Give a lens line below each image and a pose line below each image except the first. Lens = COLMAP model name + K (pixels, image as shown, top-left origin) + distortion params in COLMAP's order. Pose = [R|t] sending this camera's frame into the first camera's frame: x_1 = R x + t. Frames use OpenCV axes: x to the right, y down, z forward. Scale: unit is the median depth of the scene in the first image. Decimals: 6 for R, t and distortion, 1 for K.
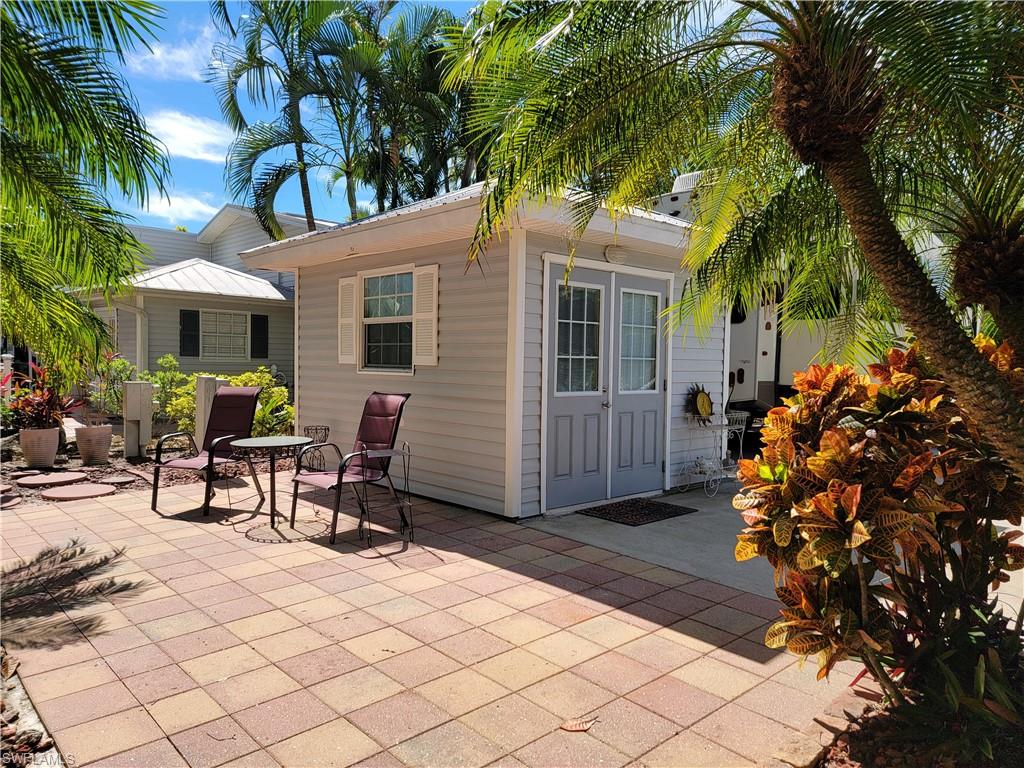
lens RADIAL K [[711.1, 0, 512.3], [0, 711.1, 381.8], [0, 0, 1]] dist [0.036299, -0.008045]
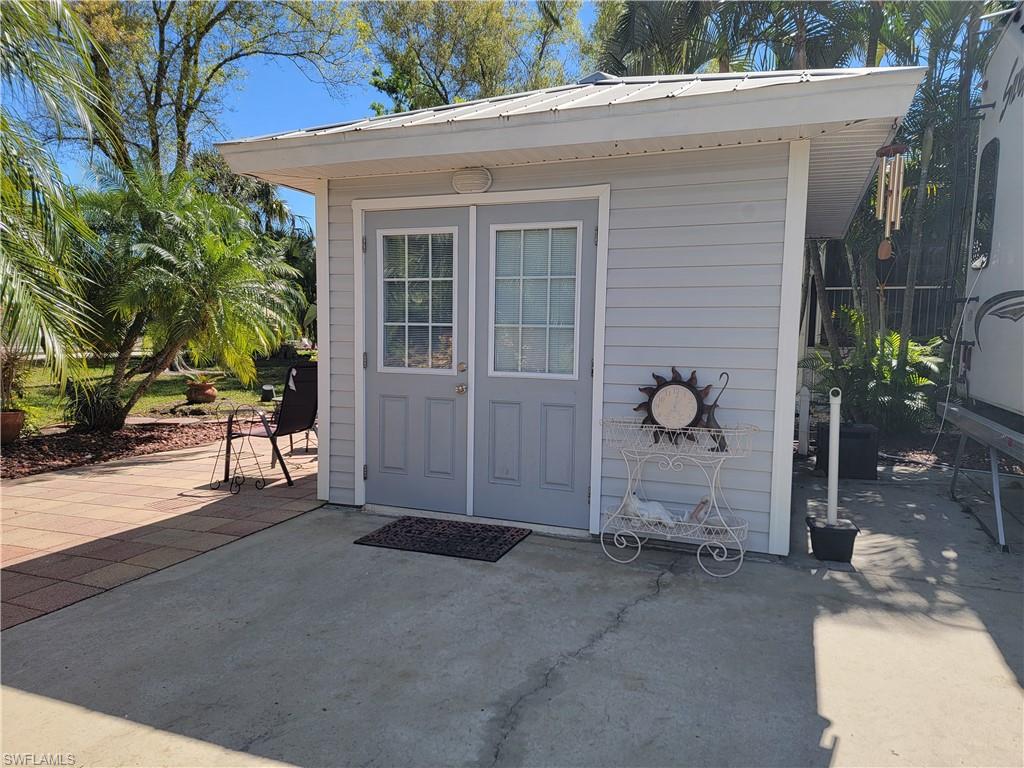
lens RADIAL K [[711.1, 0, 513.6], [0, 711.1, 388.0], [0, 0, 1]] dist [0.036299, -0.008045]
pose [[0.440637, 0.065889, -0.895264, 0.859629], [-0.033054, 0.997817, 0.057168, -0.013123], [0.897077, 0.004402, 0.441853, 0.756624]]
